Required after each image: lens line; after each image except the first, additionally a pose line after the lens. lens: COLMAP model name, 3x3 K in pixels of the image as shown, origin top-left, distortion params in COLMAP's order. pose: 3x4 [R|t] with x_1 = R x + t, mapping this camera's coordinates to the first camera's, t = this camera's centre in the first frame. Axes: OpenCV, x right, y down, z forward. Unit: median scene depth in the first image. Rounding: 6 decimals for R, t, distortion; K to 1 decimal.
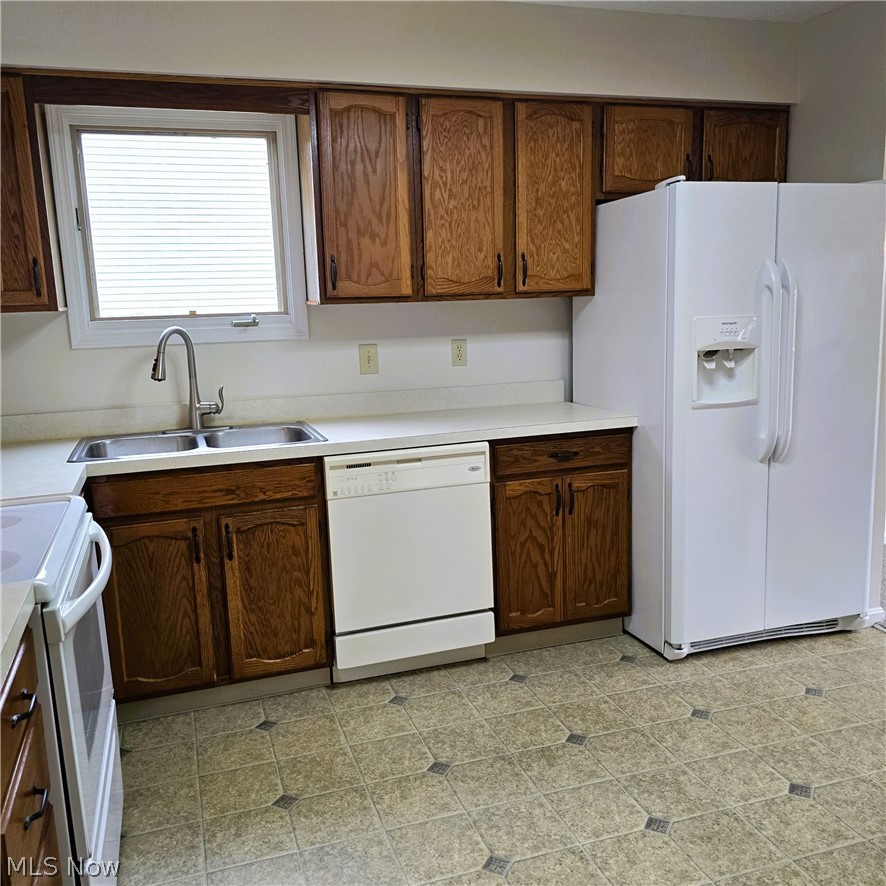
lens RADIAL K [[836.0, 0, 442.8], [0, 836.0, 445.2], [0, 0, 1]] dist [0.100739, -0.132313]
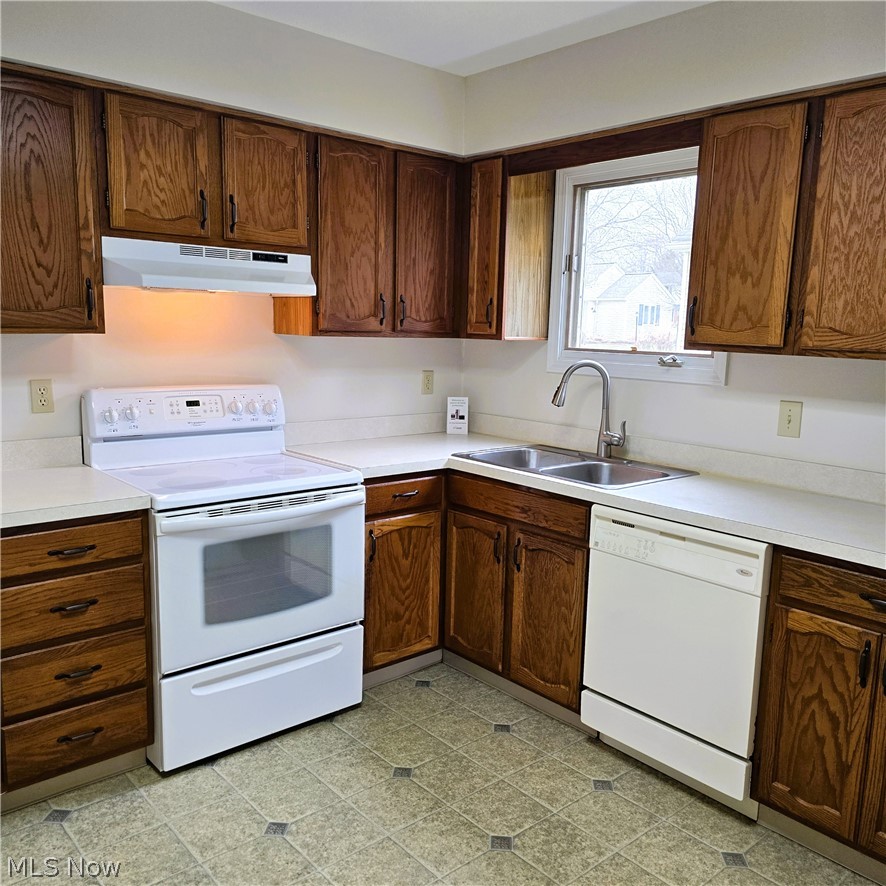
lens RADIAL K [[801.4, 0, 443.1], [0, 801.4, 448.1], [0, 0, 1]] dist [0.099383, -0.113224]
pose [[0.389255, 0.190306, -0.901257, 0.562593], [-0.198517, 0.972765, 0.119666, -0.114237], [0.899484, 0.132334, 0.416432, 0.400054]]
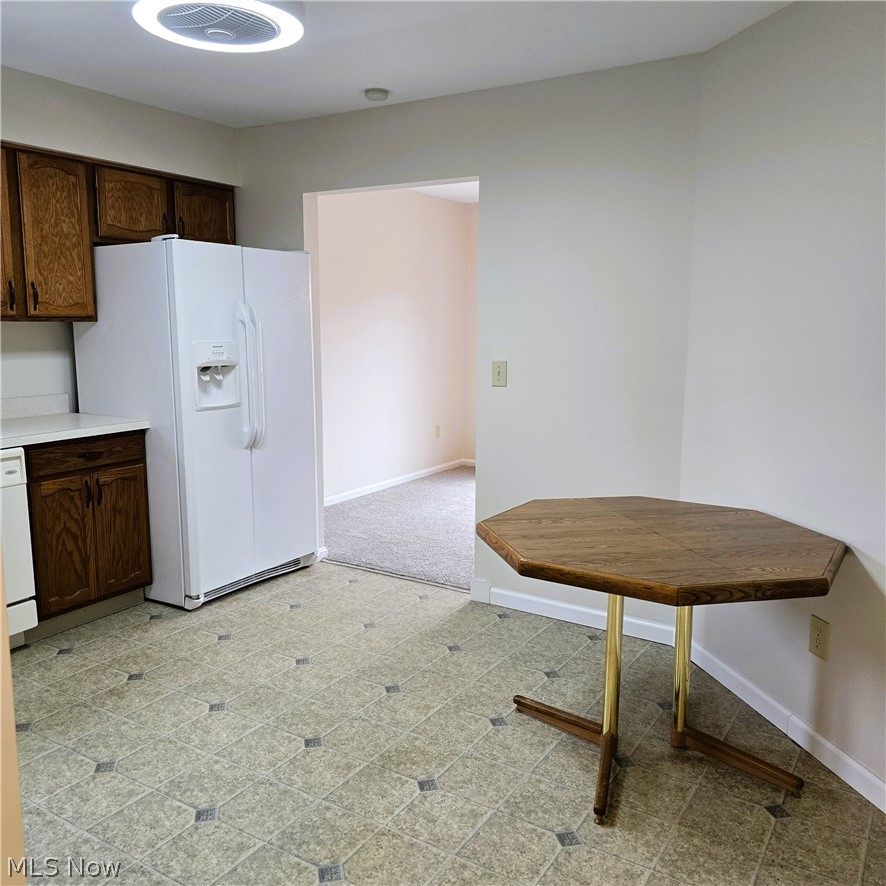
lens RADIAL K [[836.0, 0, 442.8], [0, 836.0, 445.2], [0, 0, 1]] dist [0.100739, -0.132313]
pose [[0.767065, -0.065440, 0.638223, -0.233344], [0.086273, 0.996270, -0.001537, 0.041926], [-0.635742, 0.056241, 0.769850, -0.232210]]
